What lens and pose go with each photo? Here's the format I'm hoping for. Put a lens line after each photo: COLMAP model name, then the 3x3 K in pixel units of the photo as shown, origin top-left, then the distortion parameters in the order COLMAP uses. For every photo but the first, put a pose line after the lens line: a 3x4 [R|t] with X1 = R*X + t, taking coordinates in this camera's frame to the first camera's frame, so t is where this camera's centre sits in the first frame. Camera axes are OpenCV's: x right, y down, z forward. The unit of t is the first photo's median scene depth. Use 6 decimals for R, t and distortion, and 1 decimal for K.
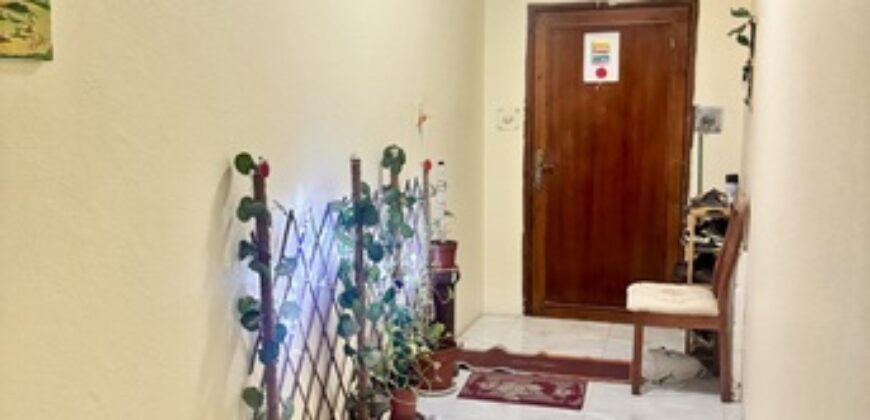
lens RADIAL K [[785.1, 0, 435.0], [0, 785.1, 210.0], [0, 0, 1]] dist [-0.013238, -0.015284]
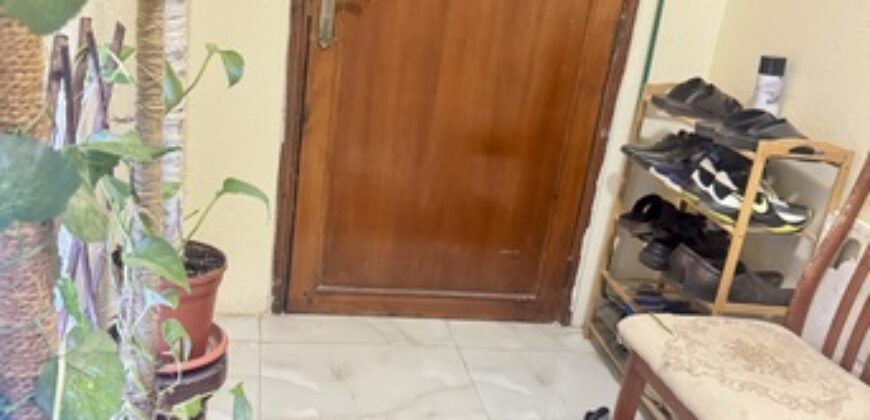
lens RADIAL K [[785.1, 0, 435.0], [0, 785.1, 210.0], [0, 0, 1]] dist [-0.013238, -0.015284]
pose [[0.876609, -0.032891, 0.480079, -0.027039], [-0.070678, 0.978041, 0.196063, -0.028191], [-0.475985, -0.205801, 0.855034, 0.574626]]
